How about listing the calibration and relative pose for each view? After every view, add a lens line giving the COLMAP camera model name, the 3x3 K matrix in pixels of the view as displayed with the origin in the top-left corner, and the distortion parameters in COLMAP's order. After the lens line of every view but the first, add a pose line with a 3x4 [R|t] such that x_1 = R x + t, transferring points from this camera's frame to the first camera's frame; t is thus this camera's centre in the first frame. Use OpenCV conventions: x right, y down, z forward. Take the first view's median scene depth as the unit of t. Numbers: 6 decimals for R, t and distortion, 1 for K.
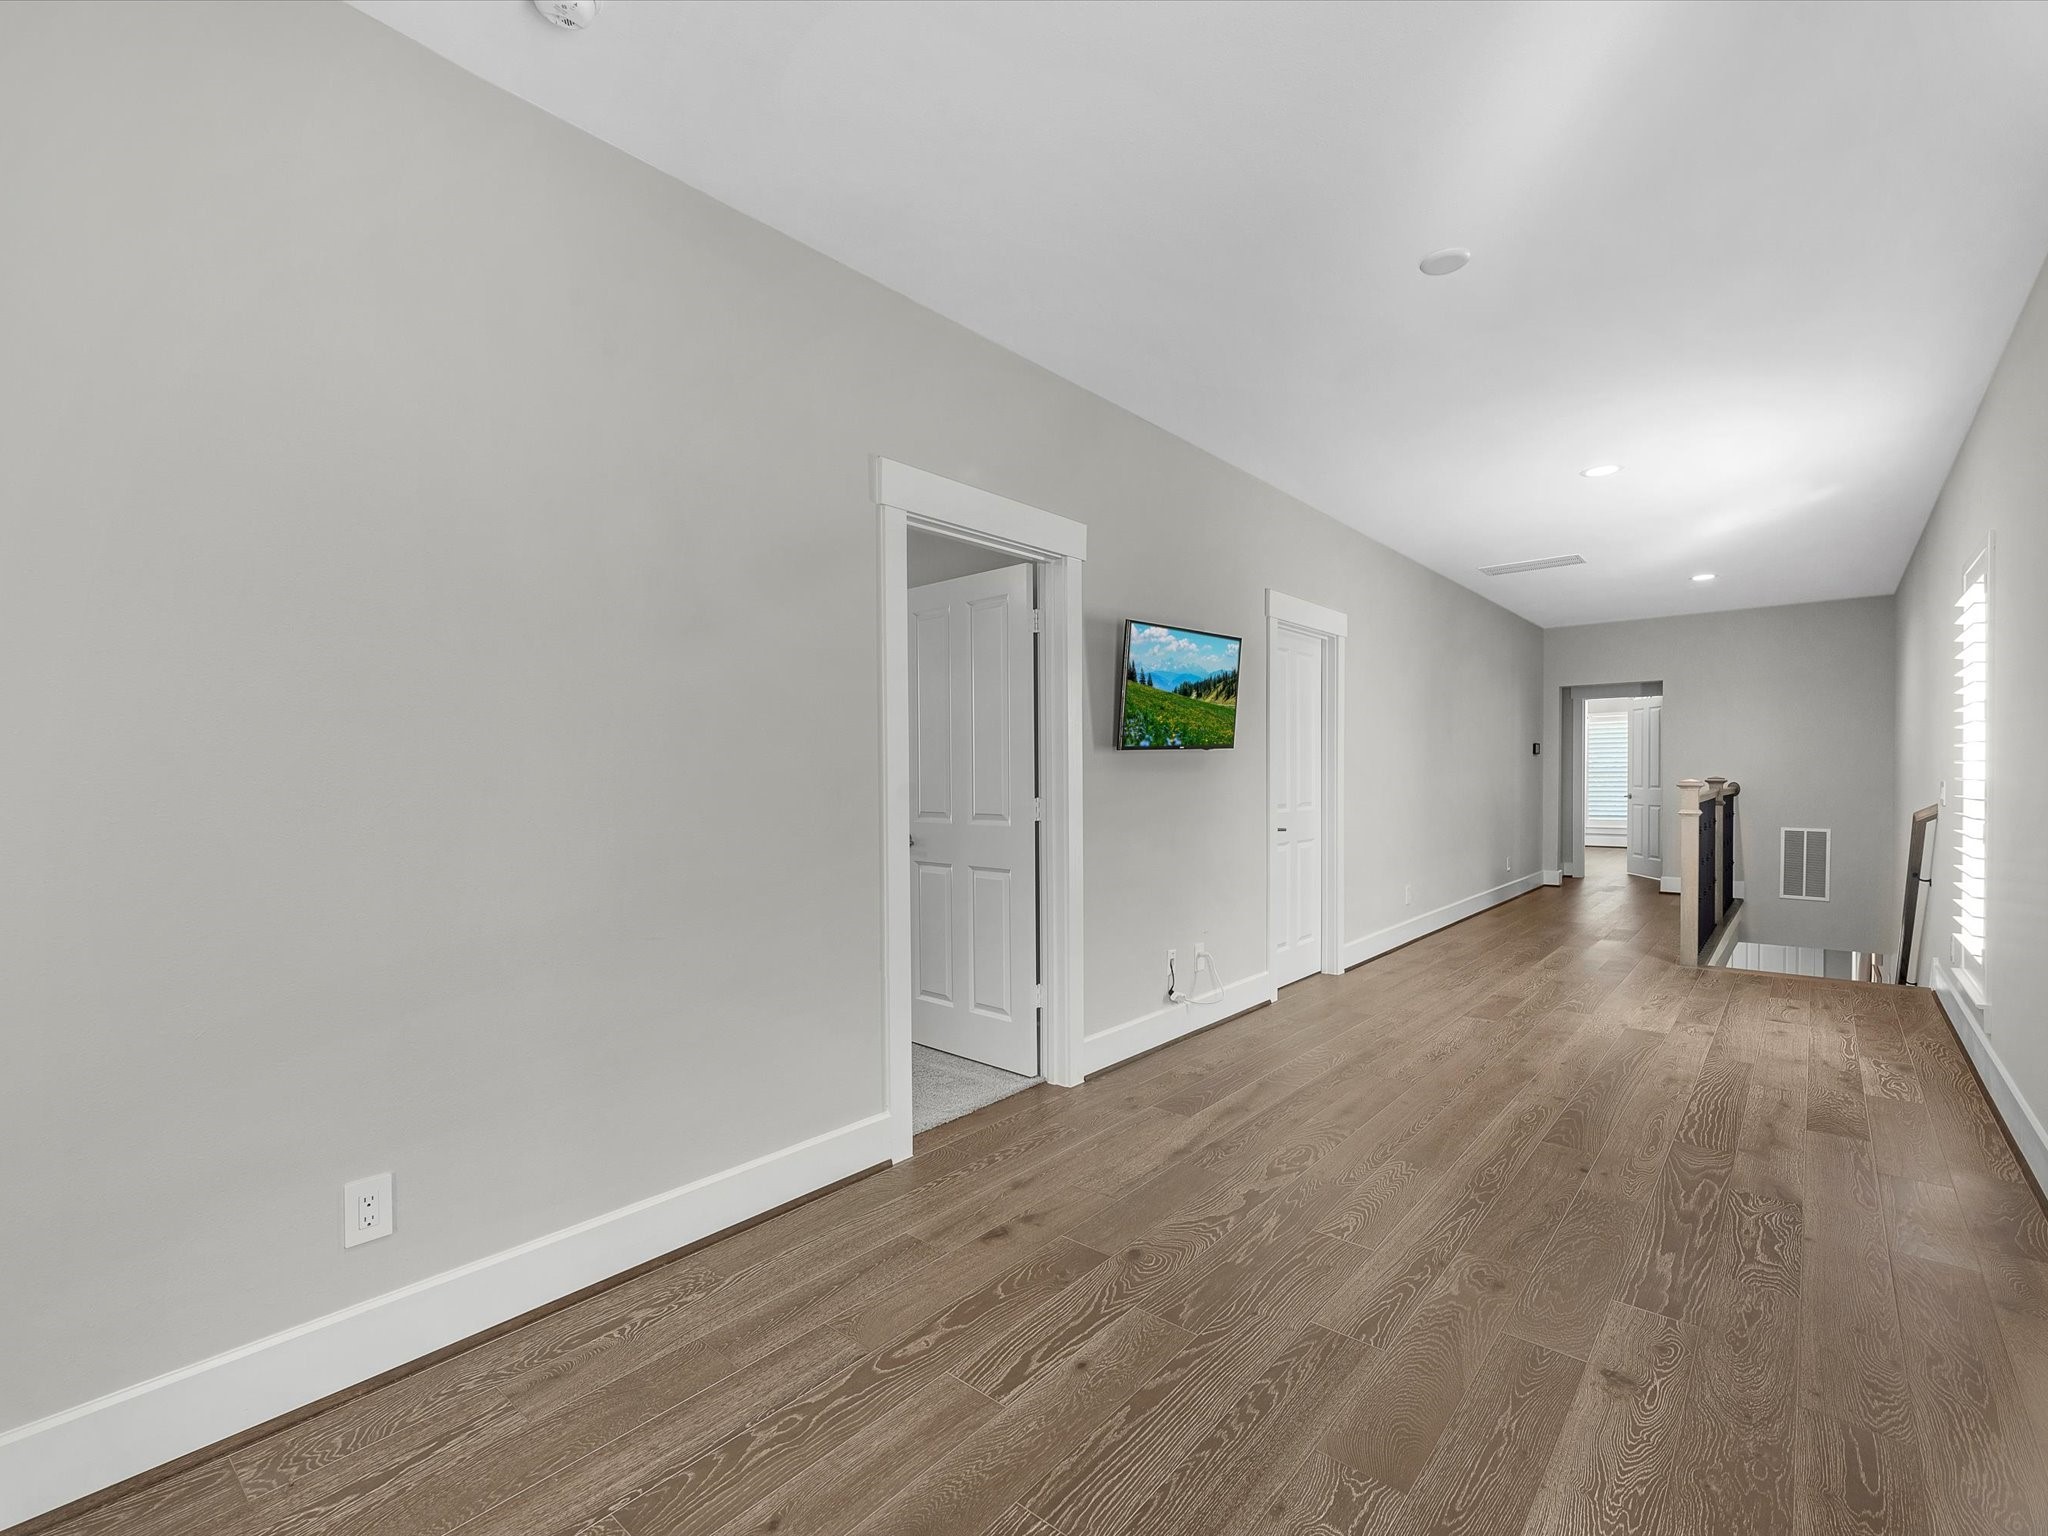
lens RADIAL K [[948.2, 0, 1023.1], [0, 948.2, 777.9], [0, 0, 1]] dist [0.022127, -0.000466]
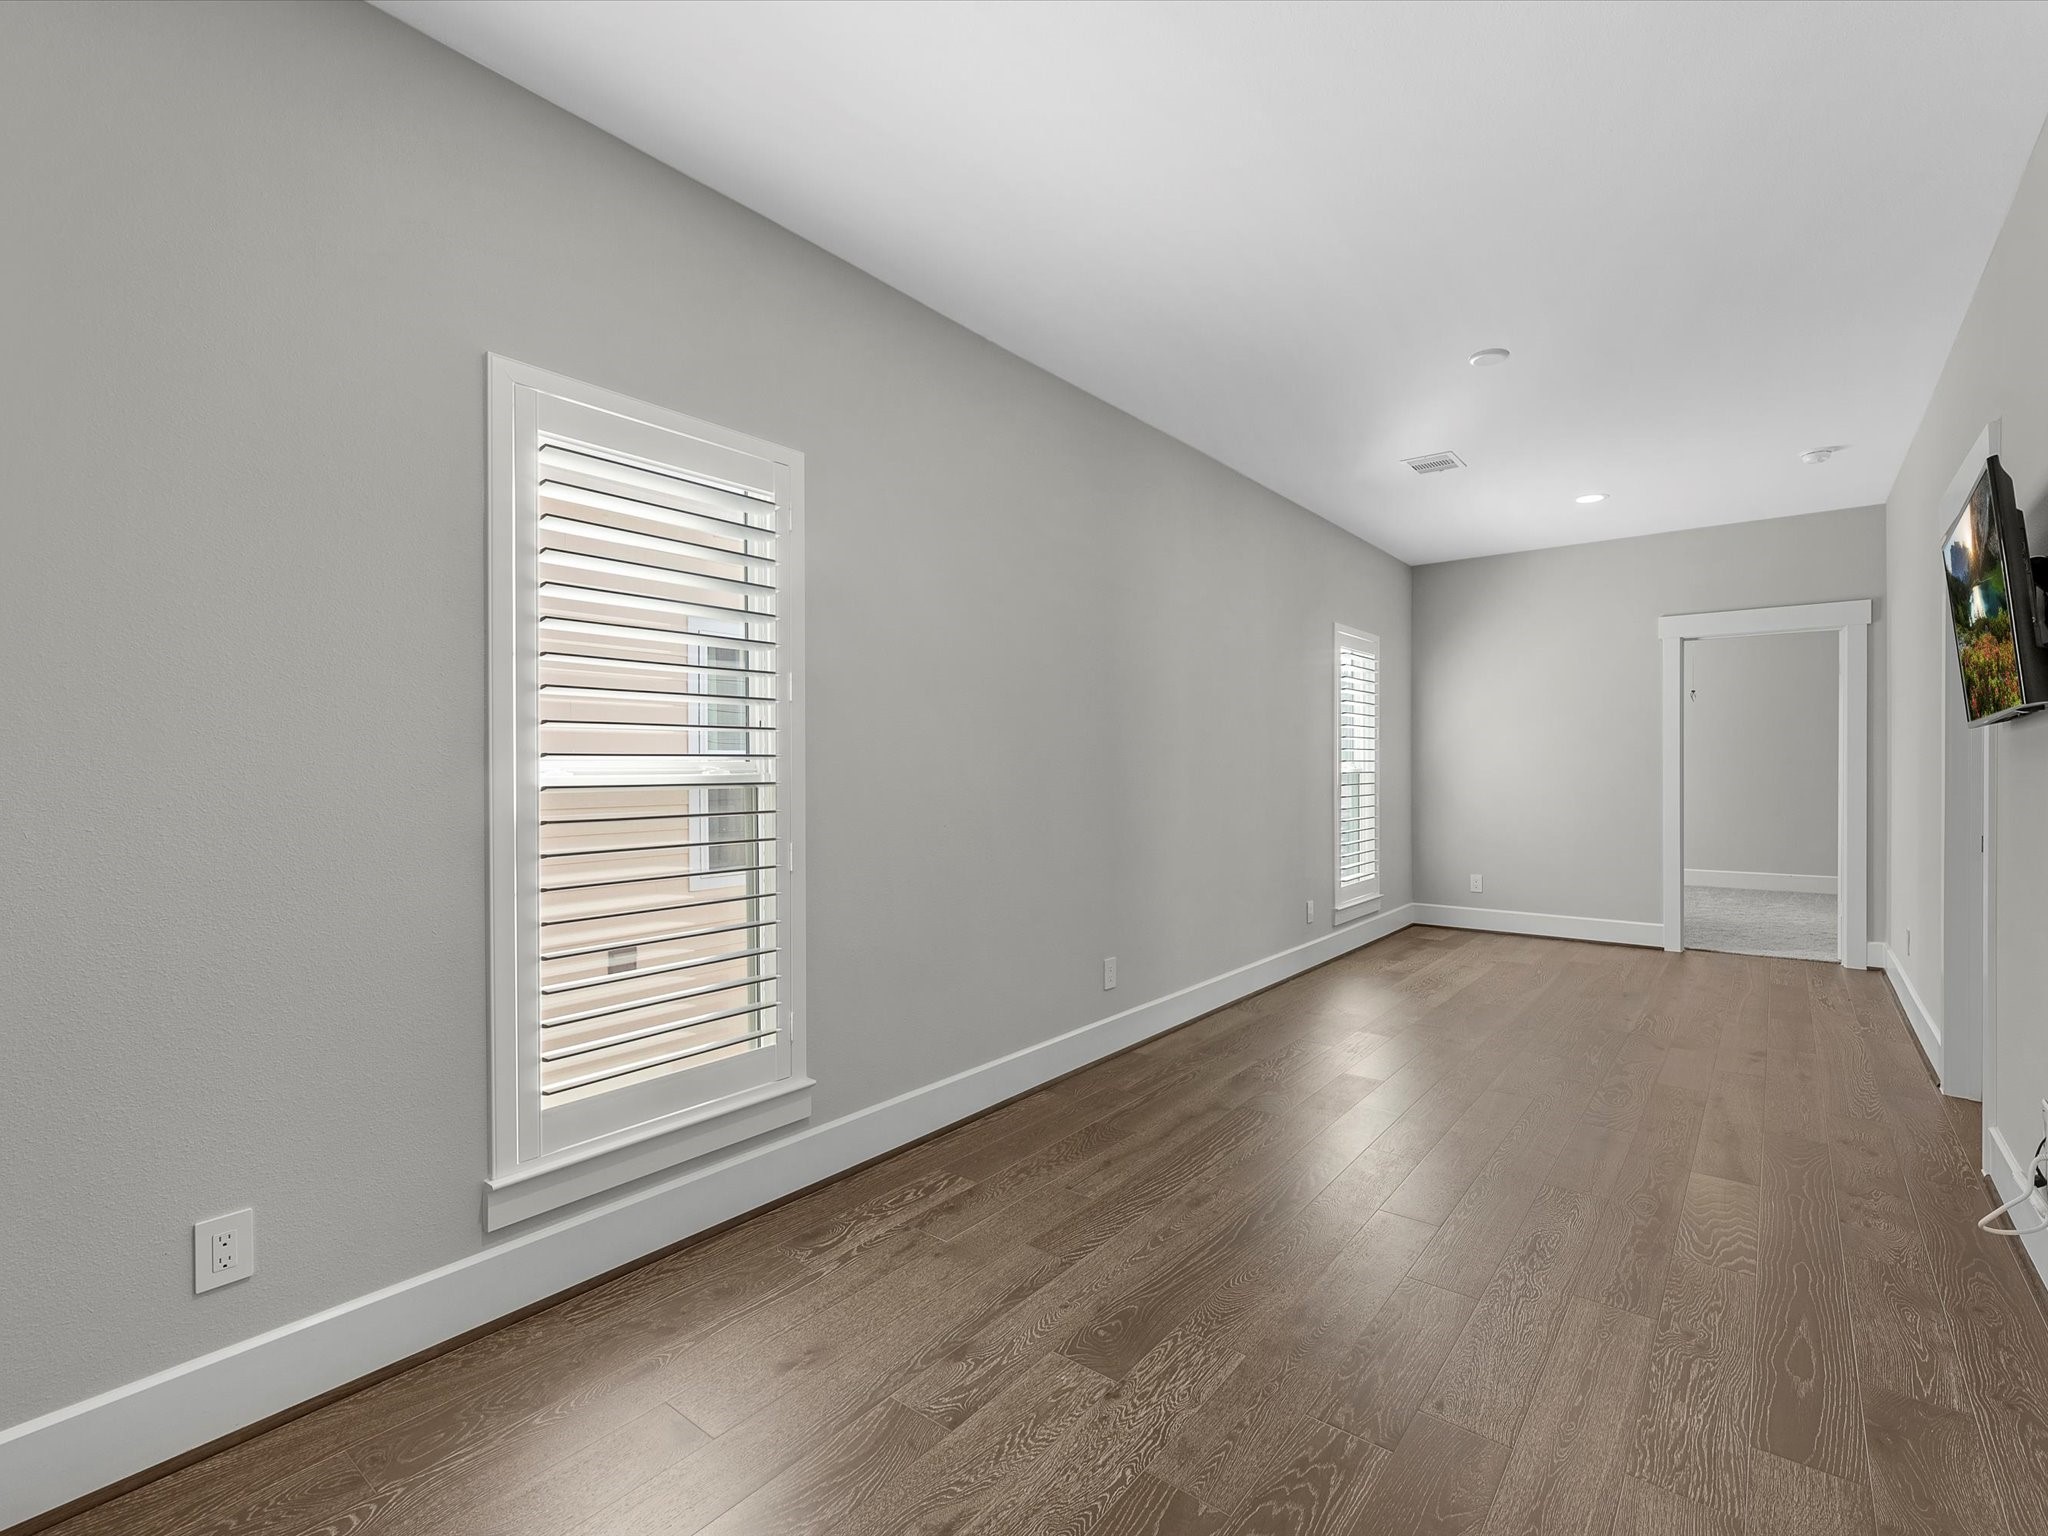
lens RADIAL K [[948.2, 0, 1041.4], [0, 948.2, 773.7], [0, 0, 1]] dist [0.022127, -0.000466]
pose [[-0.999349, 0.004407, -0.035819, 0.812053], [0.004152, 0.999965, 0.007195, -0.006266], [0.035849, 0.007042, -0.999332, 1.692160]]
